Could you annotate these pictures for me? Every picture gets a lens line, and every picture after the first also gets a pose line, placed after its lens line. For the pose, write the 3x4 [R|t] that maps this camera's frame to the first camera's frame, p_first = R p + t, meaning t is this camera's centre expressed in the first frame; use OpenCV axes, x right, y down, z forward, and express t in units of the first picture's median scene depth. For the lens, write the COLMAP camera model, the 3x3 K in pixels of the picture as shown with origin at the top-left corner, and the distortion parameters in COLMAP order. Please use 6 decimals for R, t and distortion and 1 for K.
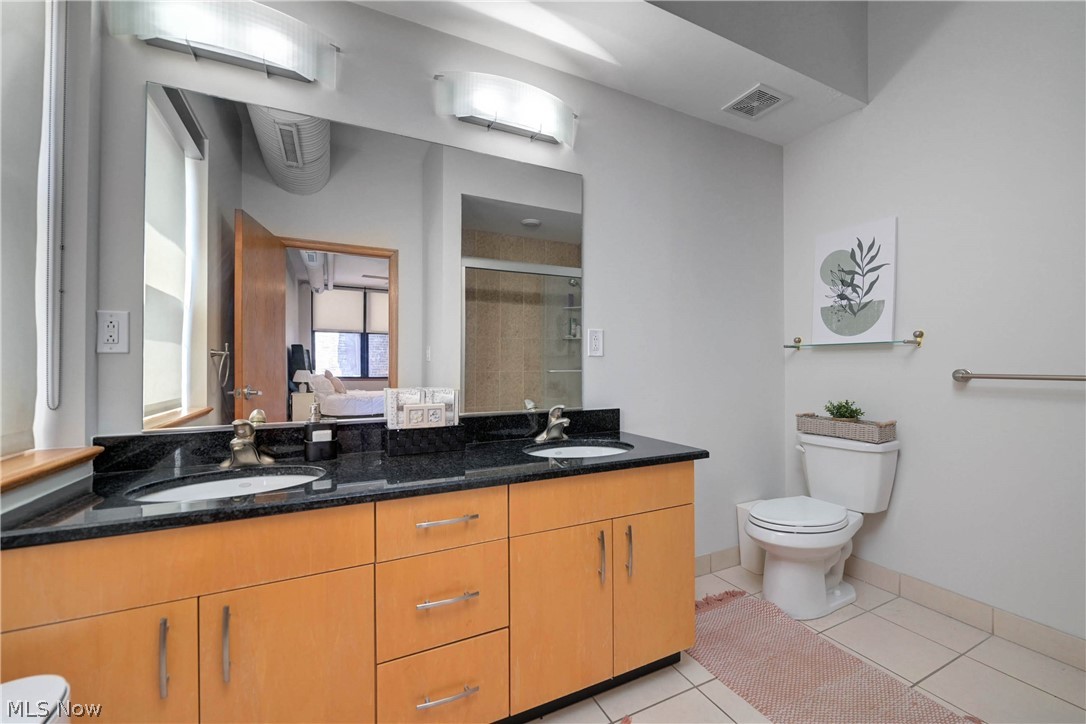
lens RADIAL K [[443.2, 0, 547.5], [0, 443.2, 361.1], [0, 0, 1]] dist [-0.006005, 0.000215]
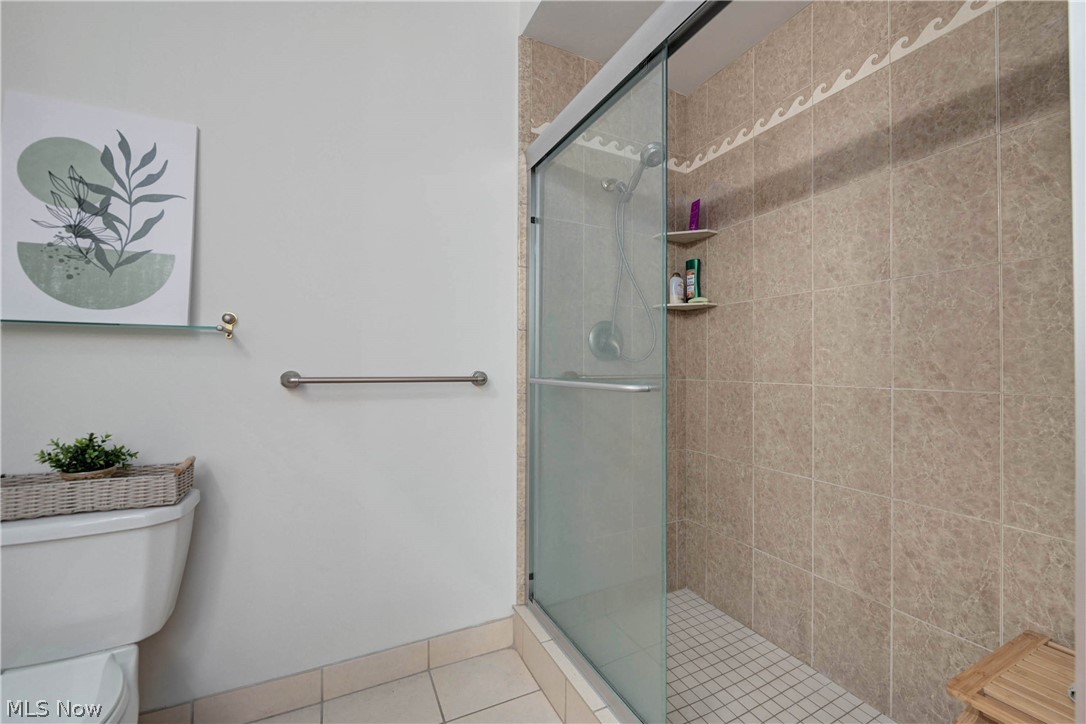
lens RADIAL K [[443.2, 0, 546.9], [0, 443.2, 363.1], [0, 0, 1]] dist [-0.006005, 0.000215]
pose [[-0.008555, 0.018332, 0.999795, 0.162353], [-0.009065, 0.999789, -0.018410, 0.011598], [-0.999922, -0.009221, -0.008387, 0.479651]]
